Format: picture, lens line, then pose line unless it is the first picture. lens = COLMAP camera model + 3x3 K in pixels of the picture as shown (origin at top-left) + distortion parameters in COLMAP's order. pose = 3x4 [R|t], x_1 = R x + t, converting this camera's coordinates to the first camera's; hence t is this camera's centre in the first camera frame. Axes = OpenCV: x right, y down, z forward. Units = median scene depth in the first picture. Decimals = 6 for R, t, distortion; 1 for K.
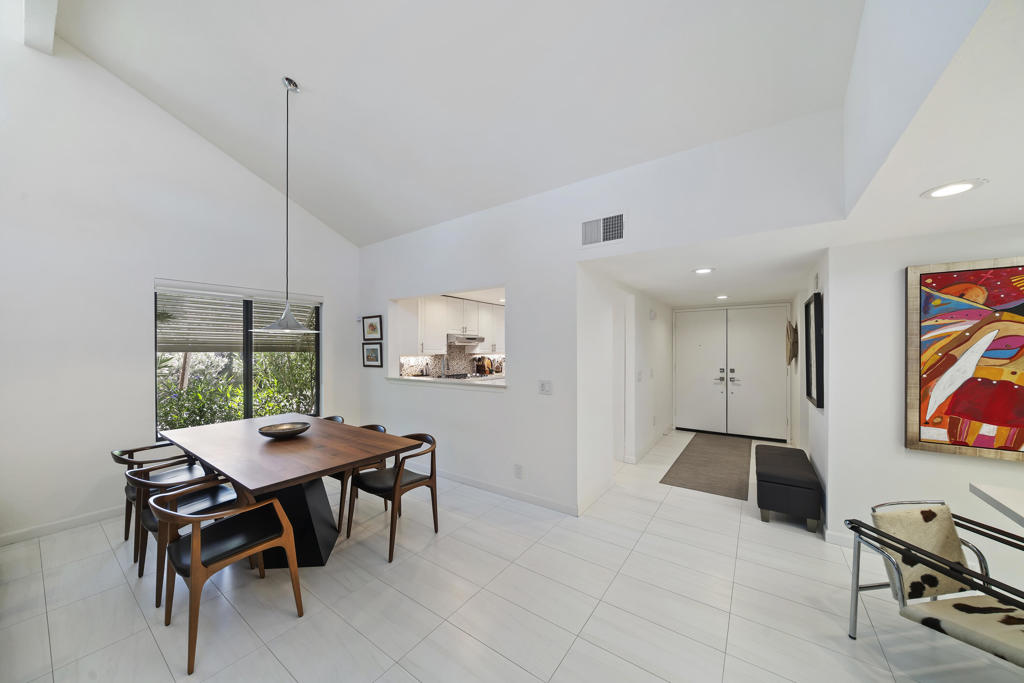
lens RADIAL K [[351.0, 0, 515.0], [0, 351.0, 345.1], [0, 0, 1]] dist [0.000041, 0.000192]
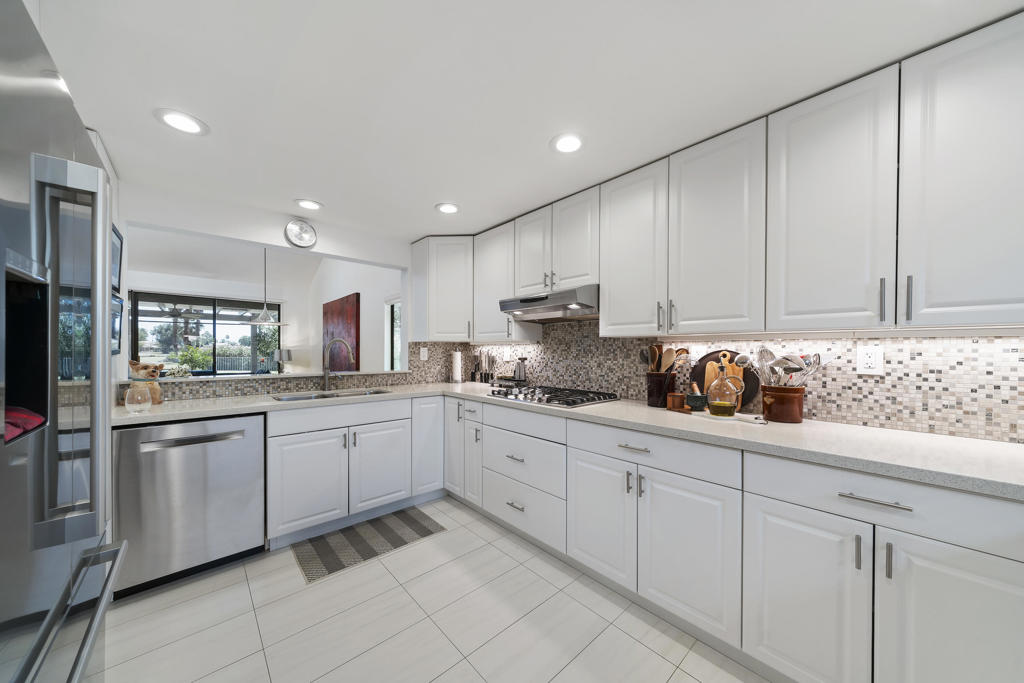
lens RADIAL K [[351.0, 0, 514.2], [0, 351.0, 350.3], [0, 0, 1]] dist [0.000041, 0.000192]
pose [[-0.214642, -0.006138, -0.976674, 0.243228], [0.005371, 0.999958, -0.007465, 0.038414], [0.976678, -0.006848, -0.214600, 0.985783]]
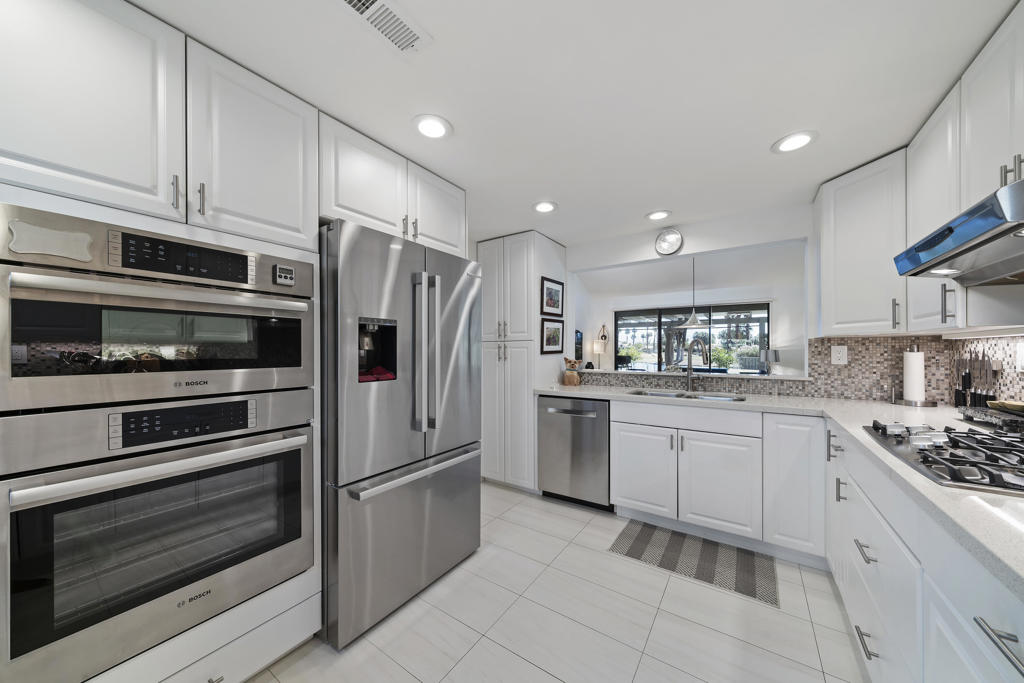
lens RADIAL K [[351.0, 0, 514.2], [0, 351.0, 349.7], [0, 0, 1]] dist [0.000041, 0.000192]
pose [[-0.999906, -0.002872, -0.013428, 0.090327], [-0.002700, 0.999914, -0.012825, 0.038957], [0.013464, -0.012788, -0.999828, 1.095799]]
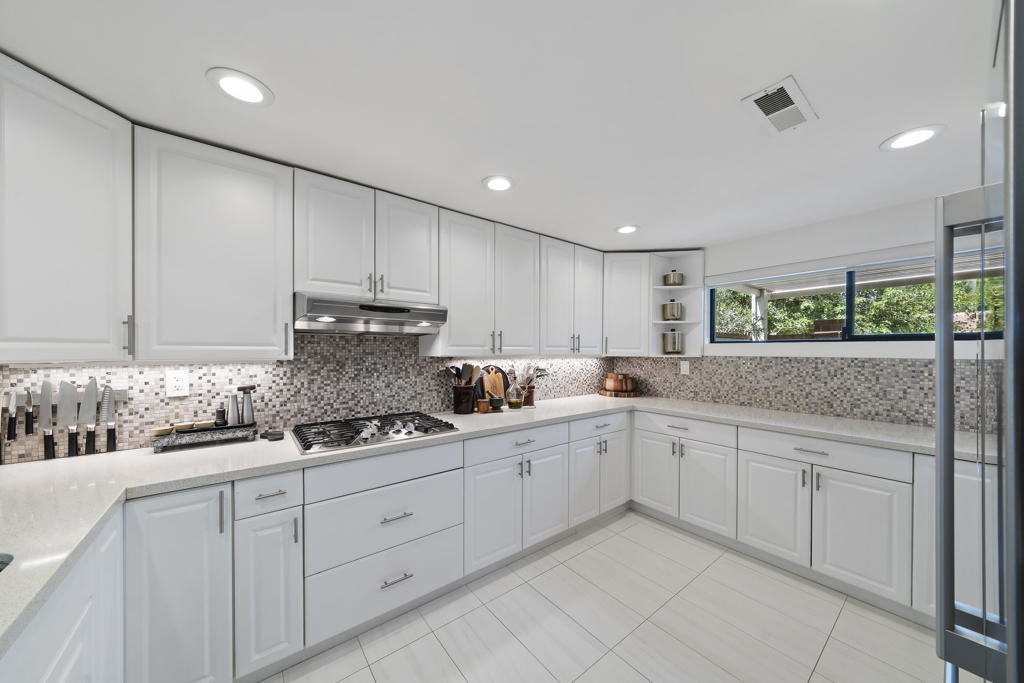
lens RADIAL K [[351.0, 0, 516.6], [0, 351.0, 350.9], [0, 0, 1]] dist [0.000041, 0.000192]
pose [[0.958488, -0.004376, -0.285099, 0.066378], [0.007169, 0.999936, 0.008755, 0.015357], [0.285042, -0.010436, 0.958458, 0.685537]]
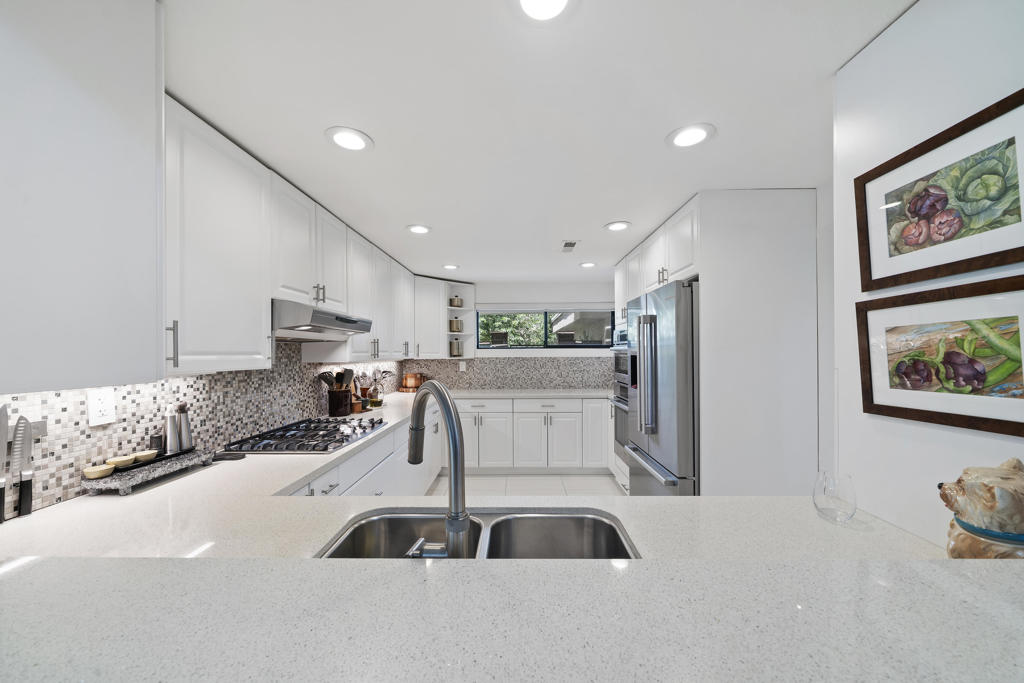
lens RADIAL K [[368.4, 0, 517.4], [0, 368.4, 350.0], [0, 0, 1]] dist [-0.002849, -0.000195]
pose [[0.819557, -0.008630, 0.572933, -0.180822], [0.006324, 0.999962, 0.006015, 0.009096], [-0.572963, -0.001306, 0.819580, 0.567700]]
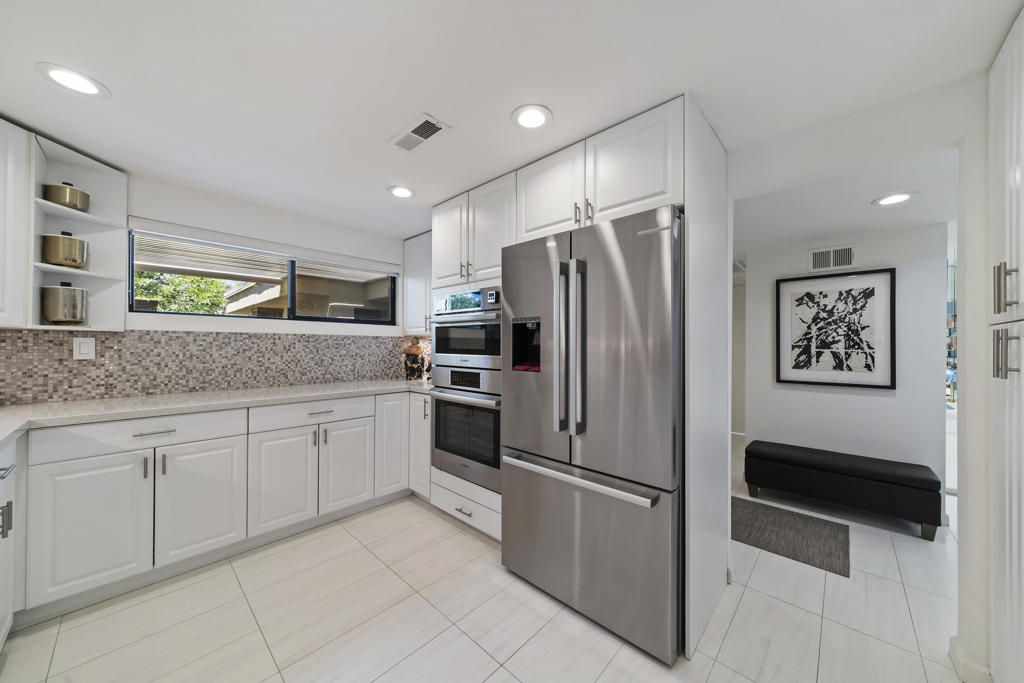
lens RADIAL K [[351.0, 0, 507.1], [0, 351.0, 343.0], [0, 0, 1]] dist [0.000041, 0.000192]
pose [[0.142474, 0.000460, 0.989798, -0.102339], [-0.015528, 0.999878, 0.001770, 0.034848], [-0.989677, -0.015622, 0.142464, 0.822128]]
